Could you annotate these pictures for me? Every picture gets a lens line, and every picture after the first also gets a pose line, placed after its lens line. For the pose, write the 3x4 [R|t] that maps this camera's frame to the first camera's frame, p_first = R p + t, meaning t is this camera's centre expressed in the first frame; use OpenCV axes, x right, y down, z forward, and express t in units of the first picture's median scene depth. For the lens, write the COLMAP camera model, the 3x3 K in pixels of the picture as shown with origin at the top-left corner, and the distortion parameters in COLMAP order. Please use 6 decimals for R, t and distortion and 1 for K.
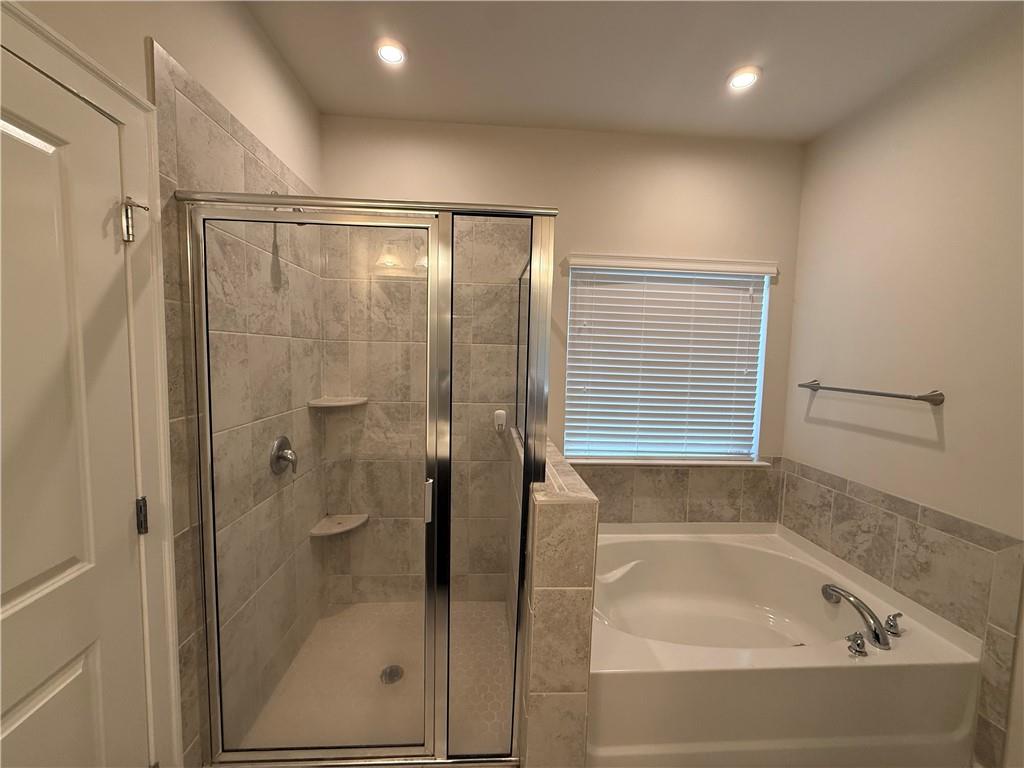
lens RADIAL K [[409.5, 0, 509.3], [0, 409.5, 381.1], [0, 0, 1]] dist [-0.001451, -0.000037]
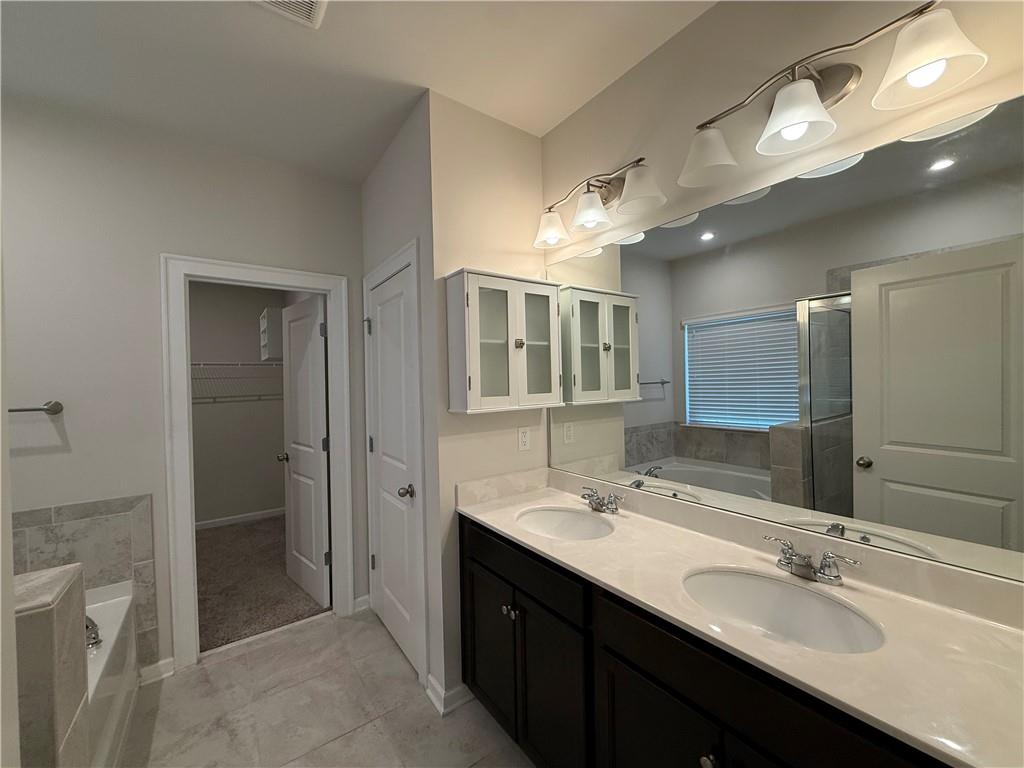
lens RADIAL K [[409.5, 0, 518.2], [0, 409.5, 389.2], [0, 0, 1]] dist [-0.001451, -0.000037]
pose [[-0.536949, -0.033186, 0.842961, -0.582066], [0.066270, 0.994479, 0.081363, -0.015839], [-0.841007, 0.099551, -0.531786, 0.520891]]
